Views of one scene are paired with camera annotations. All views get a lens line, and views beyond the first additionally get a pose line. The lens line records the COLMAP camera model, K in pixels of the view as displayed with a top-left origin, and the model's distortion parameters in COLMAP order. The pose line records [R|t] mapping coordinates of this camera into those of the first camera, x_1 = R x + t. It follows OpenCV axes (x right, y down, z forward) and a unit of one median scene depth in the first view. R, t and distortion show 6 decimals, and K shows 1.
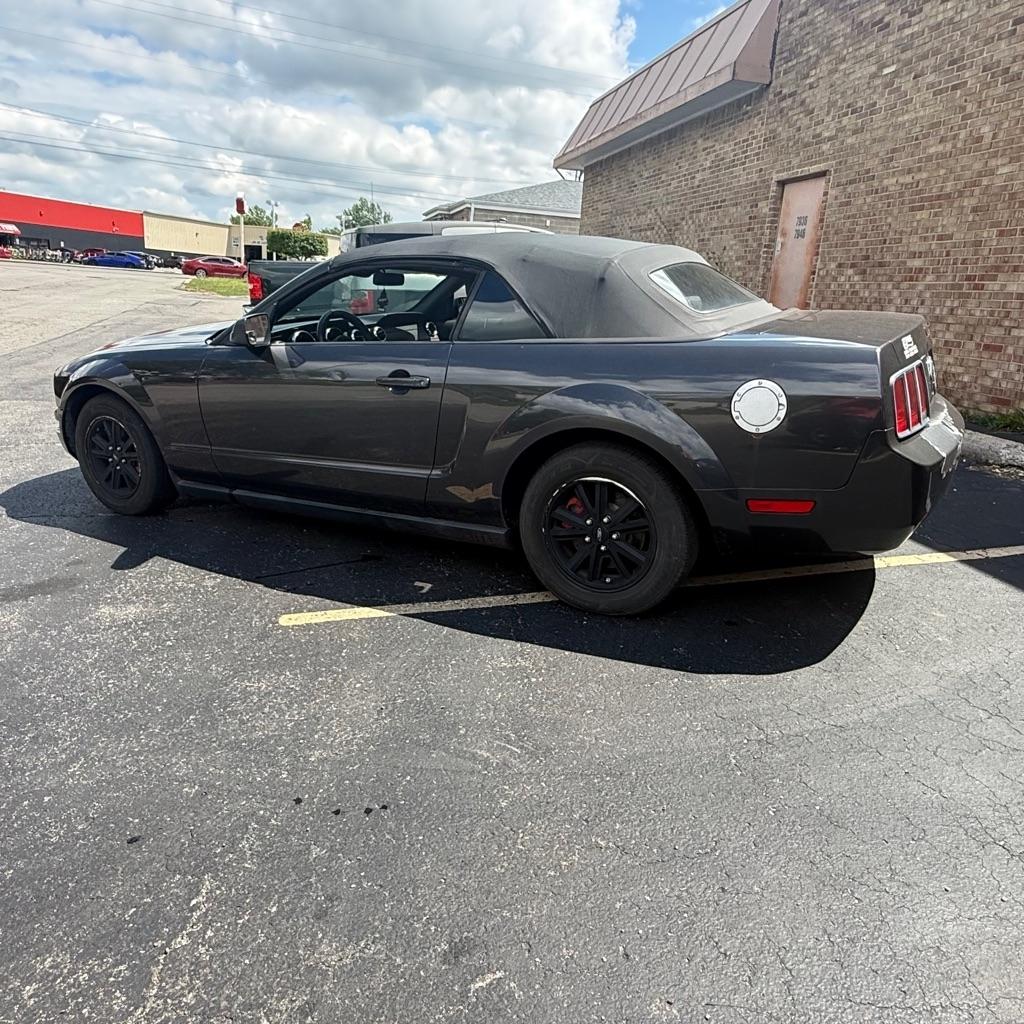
lens RADIAL K [[768.4, 0, 512.0], [0, 768.4, 512.0], [0, 0, 1]] dist [0.018186, -0.007729]
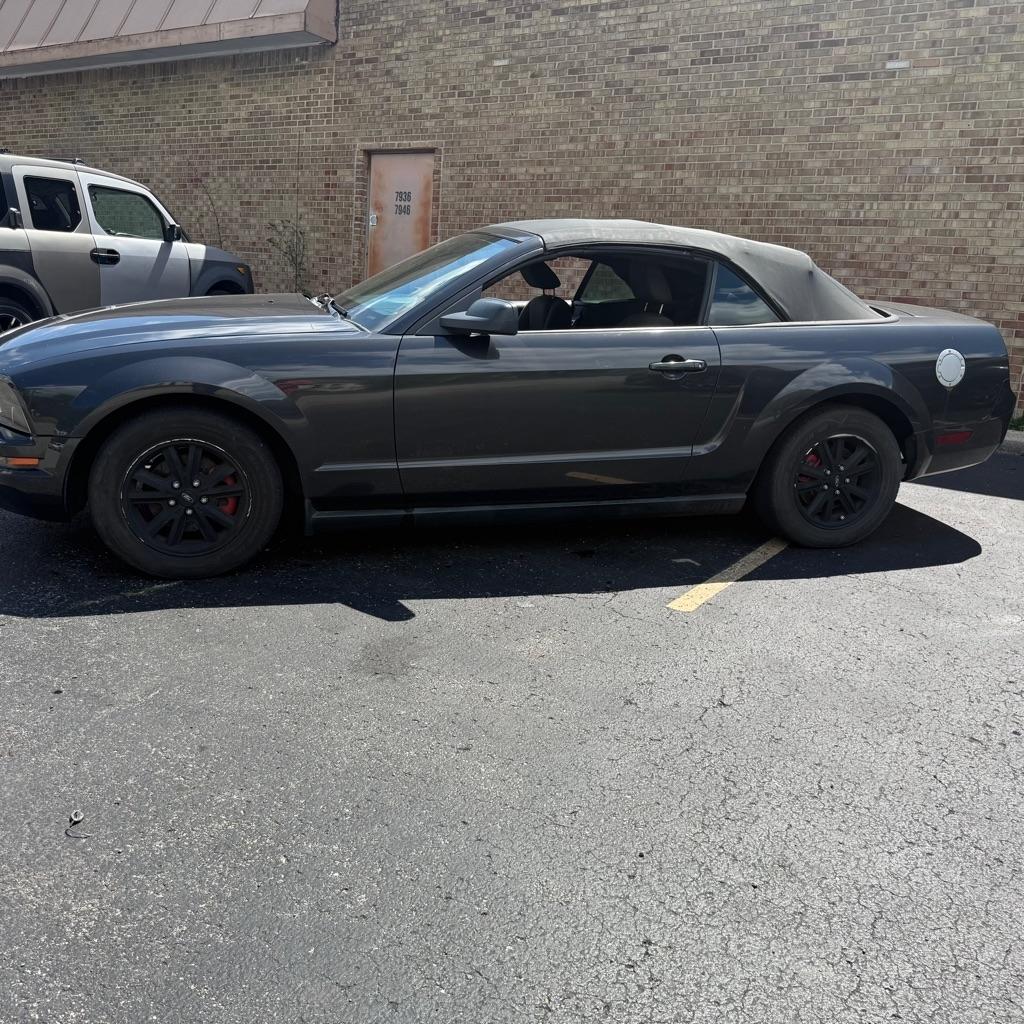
lens RADIAL K [[955.6, 0, 508.2], [0, 955.6, 508.5], [0, 0, 1]] dist [0.063914, -0.116208]
pose [[0.720794, -0.142672, 0.678308, -0.469173], [0.159509, 0.986465, 0.037989, -0.024814], [-0.674547, 0.080813, 0.733795, 0.086230]]
